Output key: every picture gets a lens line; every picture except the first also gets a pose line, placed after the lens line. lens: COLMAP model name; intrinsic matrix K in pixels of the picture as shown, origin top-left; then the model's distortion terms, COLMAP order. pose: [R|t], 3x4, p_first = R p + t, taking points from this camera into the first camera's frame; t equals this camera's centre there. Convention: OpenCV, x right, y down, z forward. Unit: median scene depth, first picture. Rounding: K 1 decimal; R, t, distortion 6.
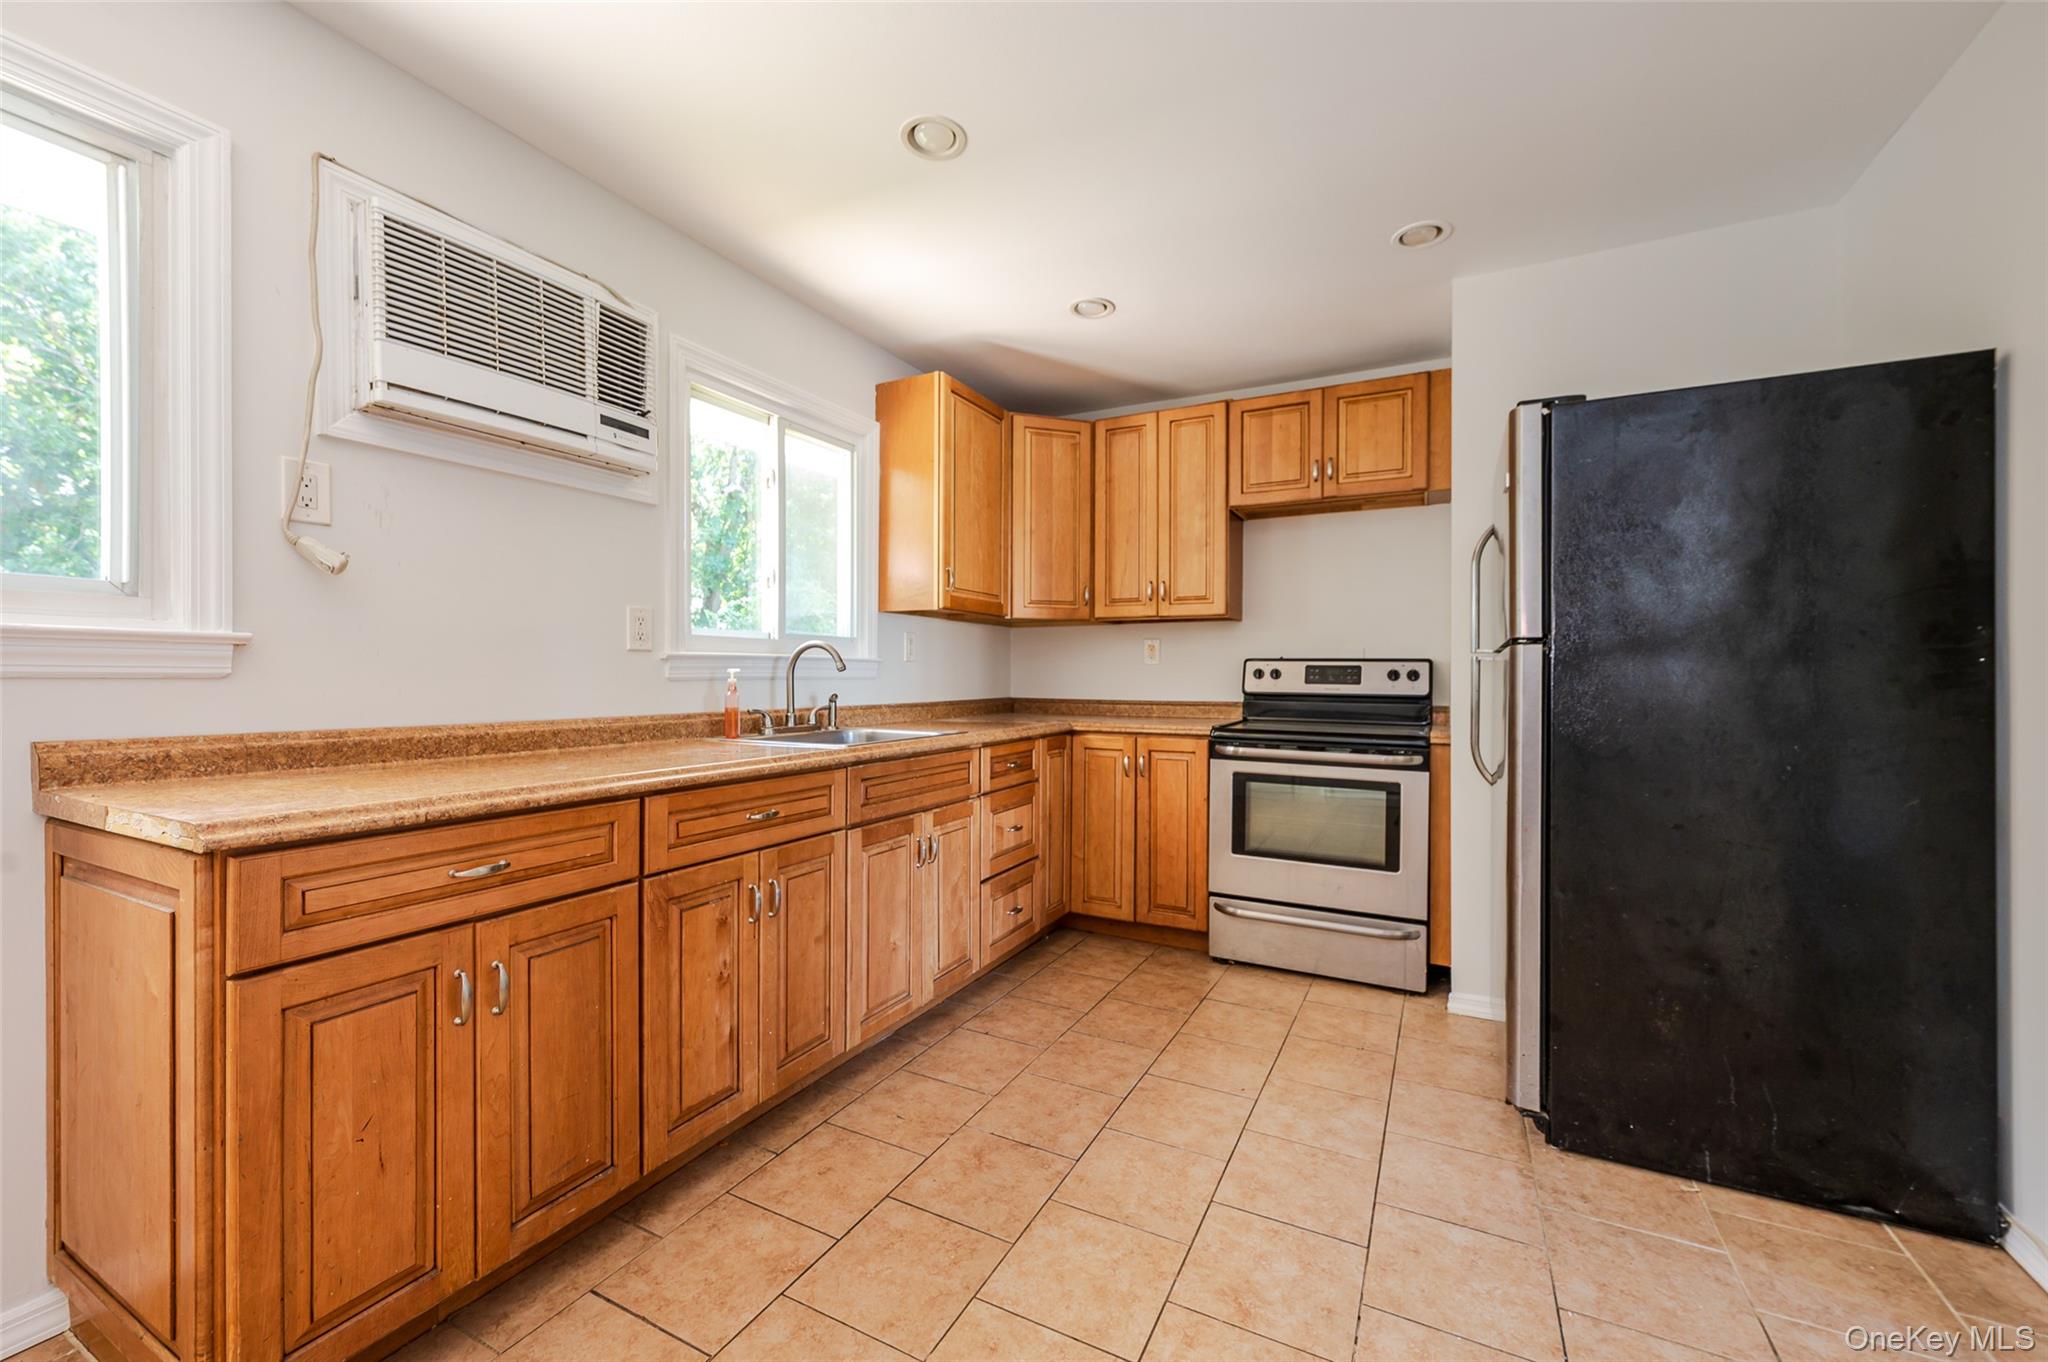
lens RADIAL K [[814.1, 0, 1025.5], [0, 814.1, 678.9], [0, 0, 1]] dist [0.000541, 0.000164]
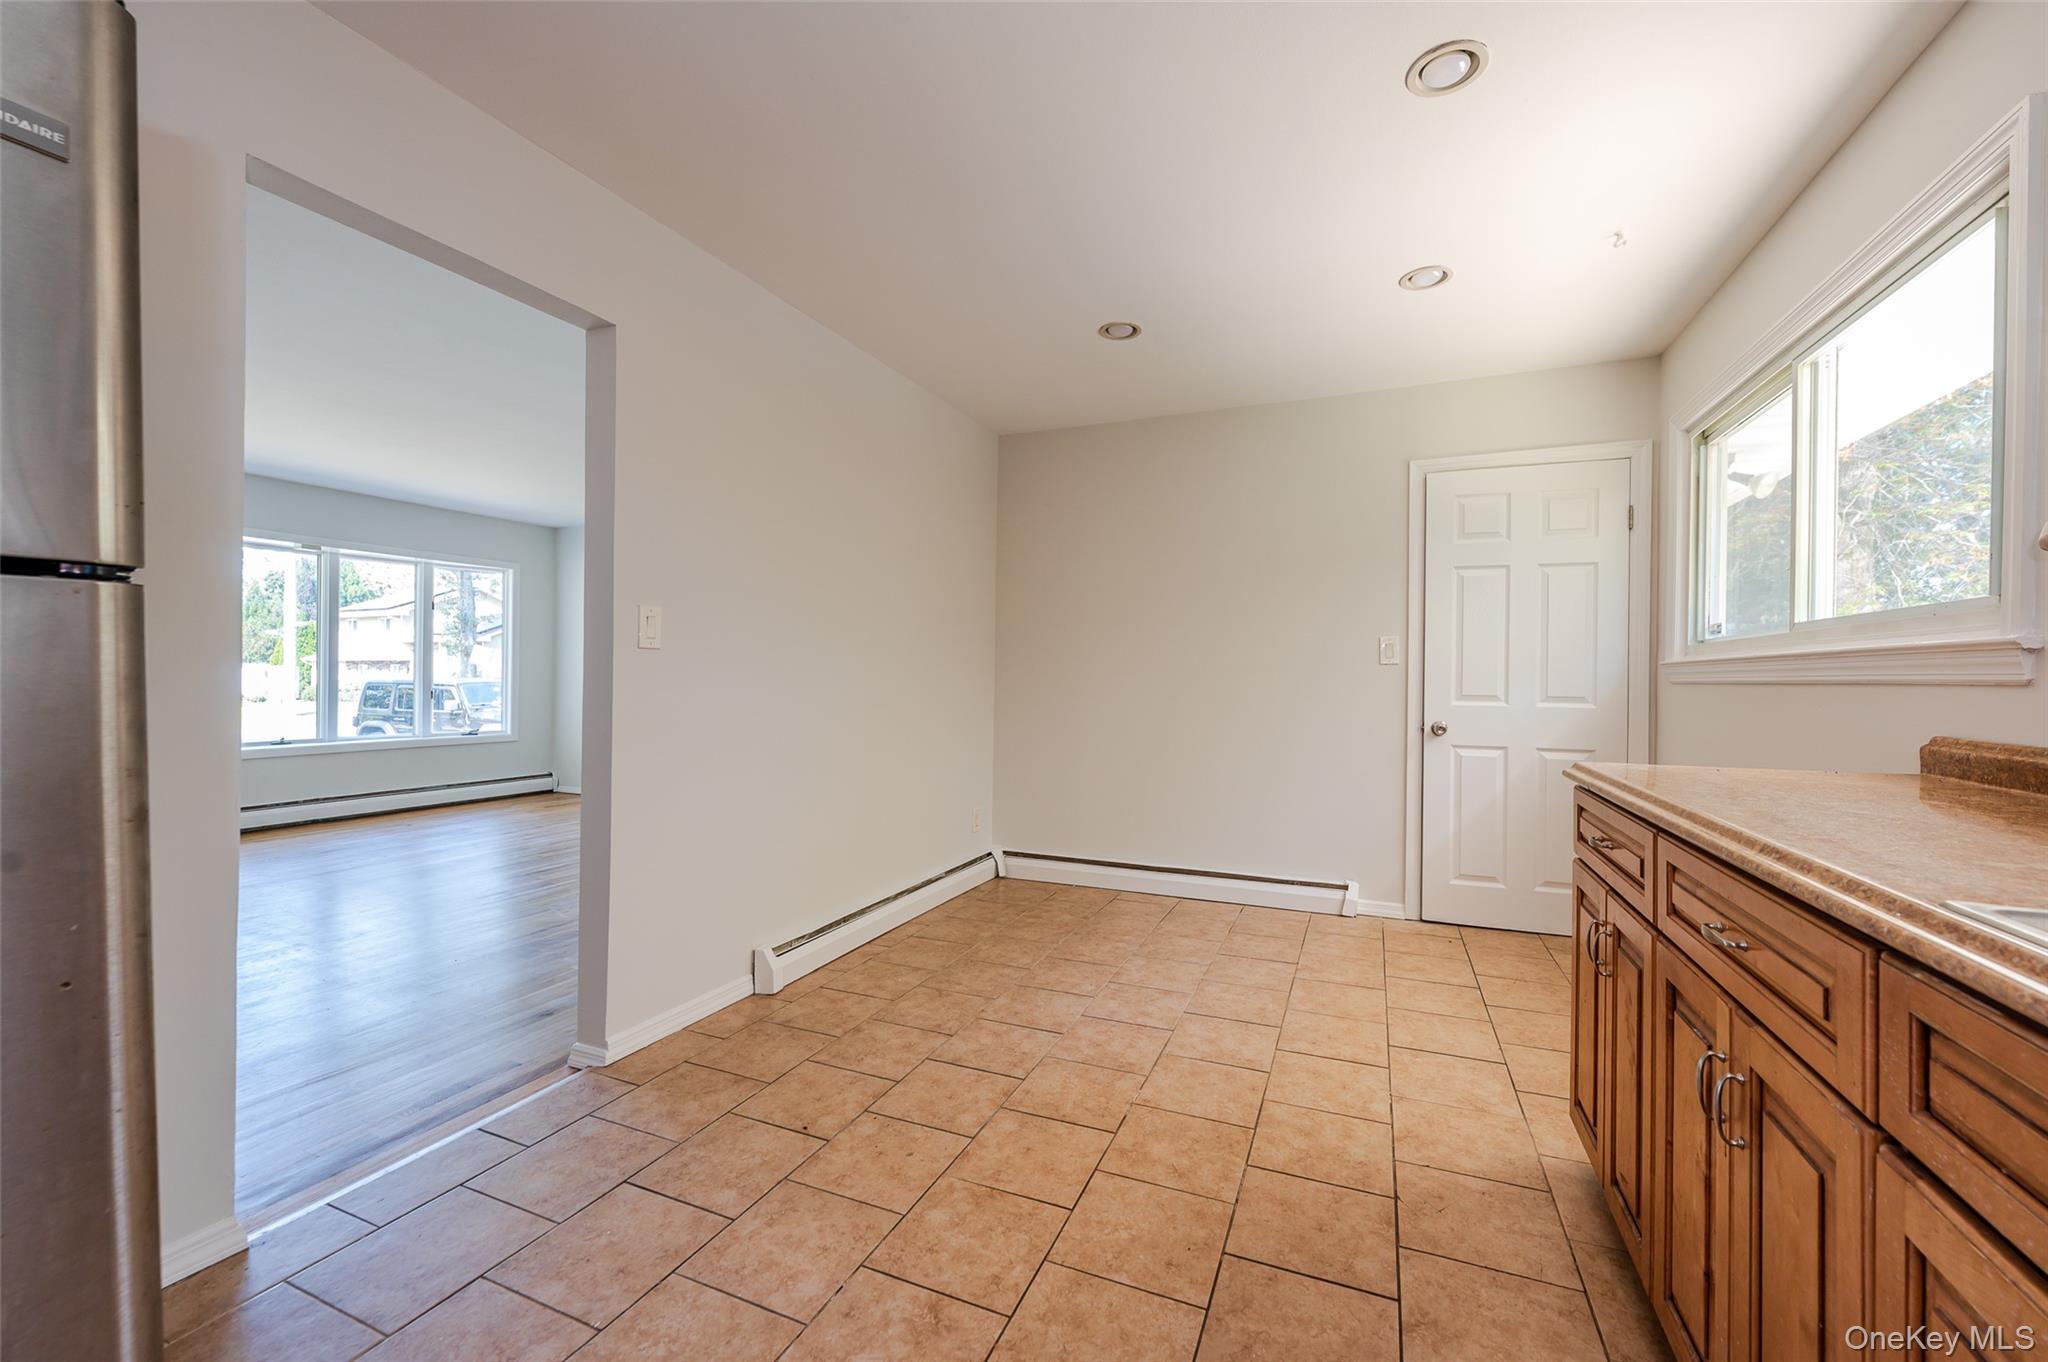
lens RADIAL K [[814.1, 0, 1023.7], [0, 814.1, 680.8], [0, 0, 1]] dist [0.000541, 0.000164]
pose [[-0.997828, -0.010643, -0.065006, 0.114781], [-0.011113, 0.999915, 0.006865, 0.000038], [0.064927, 0.007572, -0.997861, 0.983624]]
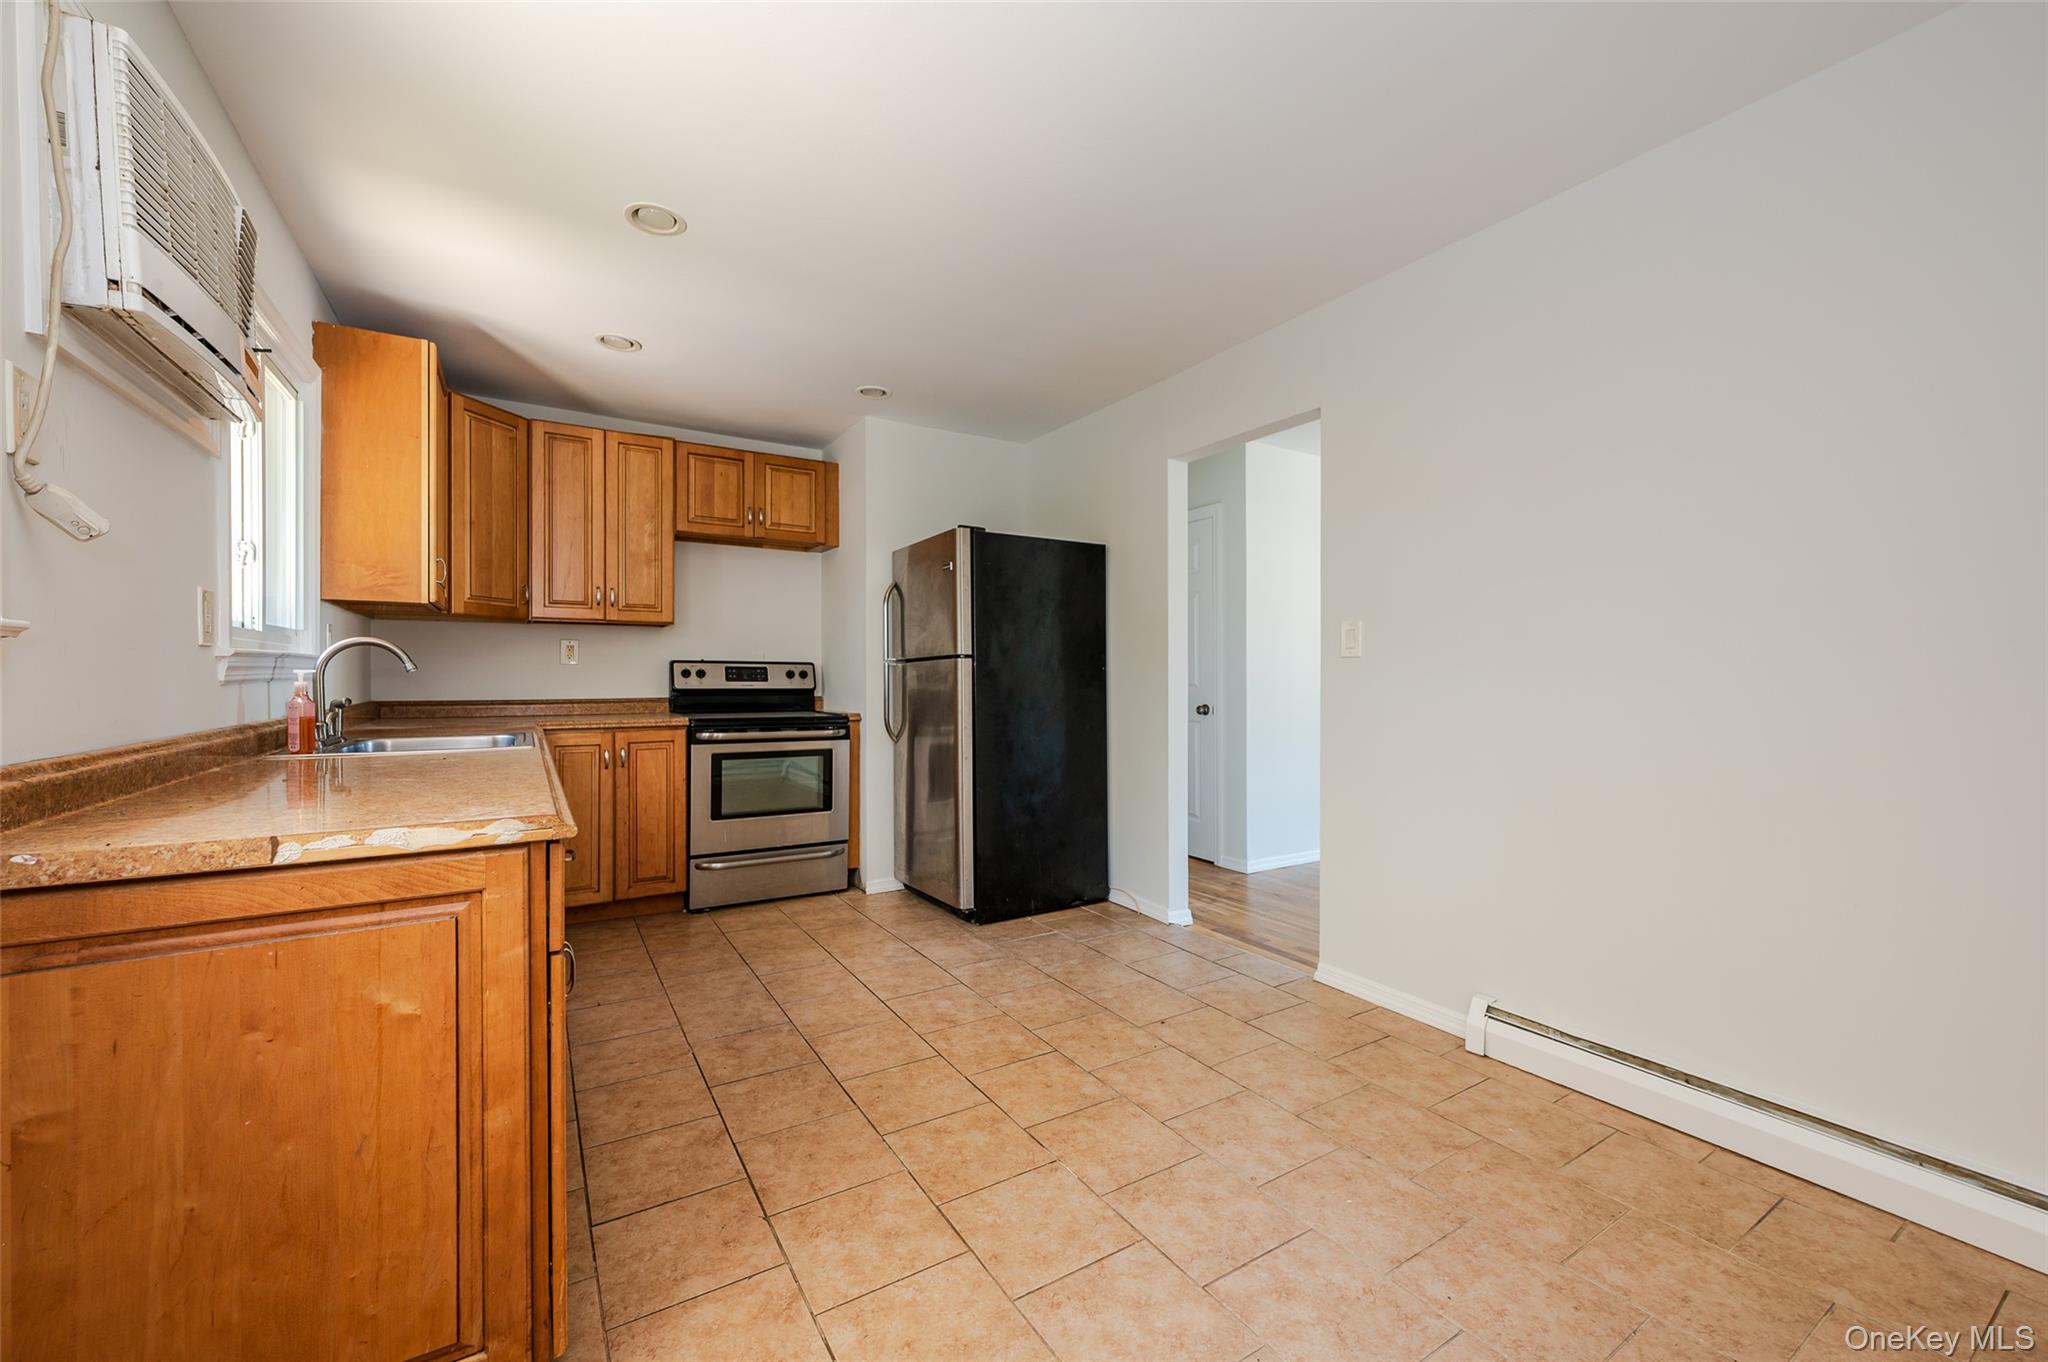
lens RADIAL K [[814.1, 0, 1041.4], [0, 814.1, 678.5], [0, 0, 1]] dist [0.000541, 0.000164]
pose [[0.502941, -0.006974, 0.864293, -0.599796], [0.003913, 0.999976, 0.005791, -0.004633], [-0.864312, 0.000469, 0.502956, -0.051716]]
